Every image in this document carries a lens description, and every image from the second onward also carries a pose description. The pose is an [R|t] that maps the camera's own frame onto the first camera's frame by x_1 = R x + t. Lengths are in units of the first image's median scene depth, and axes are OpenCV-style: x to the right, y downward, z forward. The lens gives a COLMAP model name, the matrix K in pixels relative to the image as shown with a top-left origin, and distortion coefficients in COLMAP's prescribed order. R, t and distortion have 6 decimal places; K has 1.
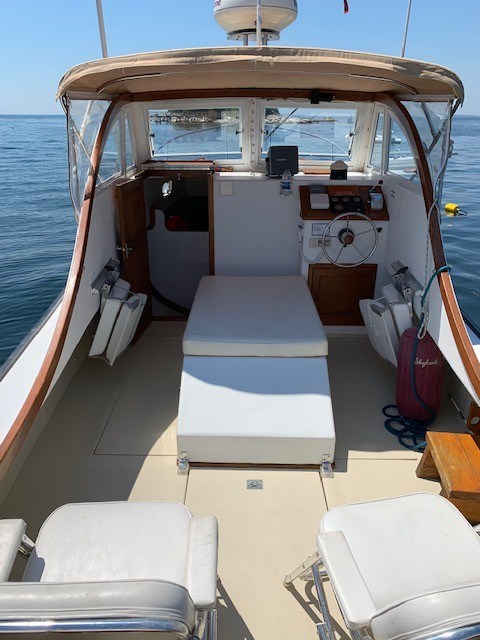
lens RADIAL K [[497.8, 0, 236.4], [0, 497.8, 317.4], [0, 0, 1]] dist [0.008337, -0.001889]
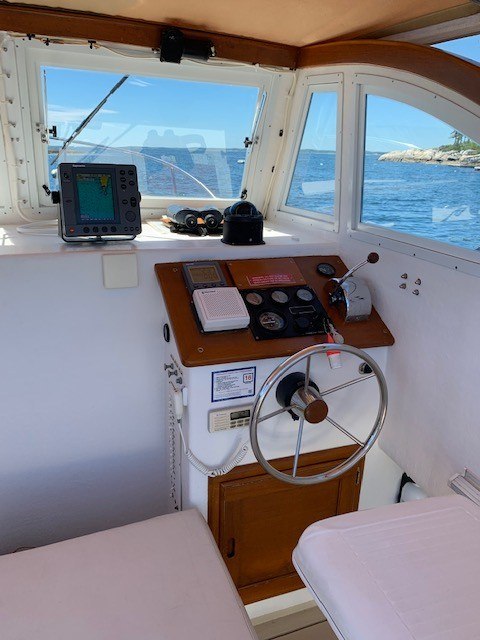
lens RADIAL K [[500.0, 0, 244.8], [0, 500.0, 315.1], [0, 0, 1]] dist [0.009750, -0.033196]
pose [[0.922504, -0.094917, 0.374135, 0.042901], [0.117745, 0.992294, -0.038581, -0.206392], [-0.367590, 0.079644, 0.926571, 0.633418]]
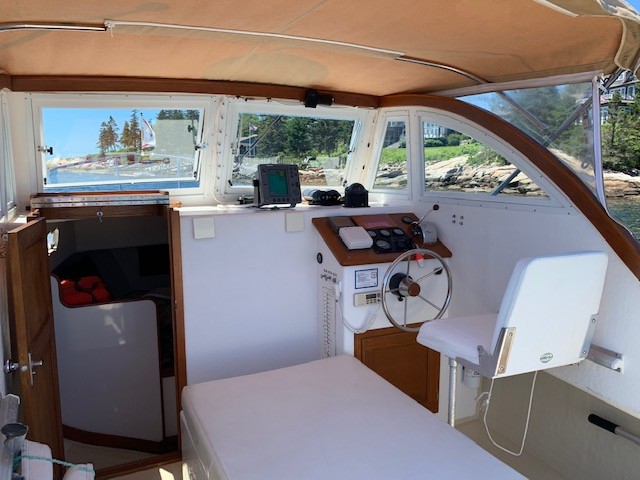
lens RADIAL K [[500.0, 0, 319.3], [0, 500.0, 245.8], [0, 0, 1]] dist [0.009750, -0.033196]
pose [[0.892314, -0.077382, 0.444734, -0.169082], [0.178003, 0.965685, -0.189121, -0.102384], [-0.414838, 0.247920, 0.875468, 0.428514]]
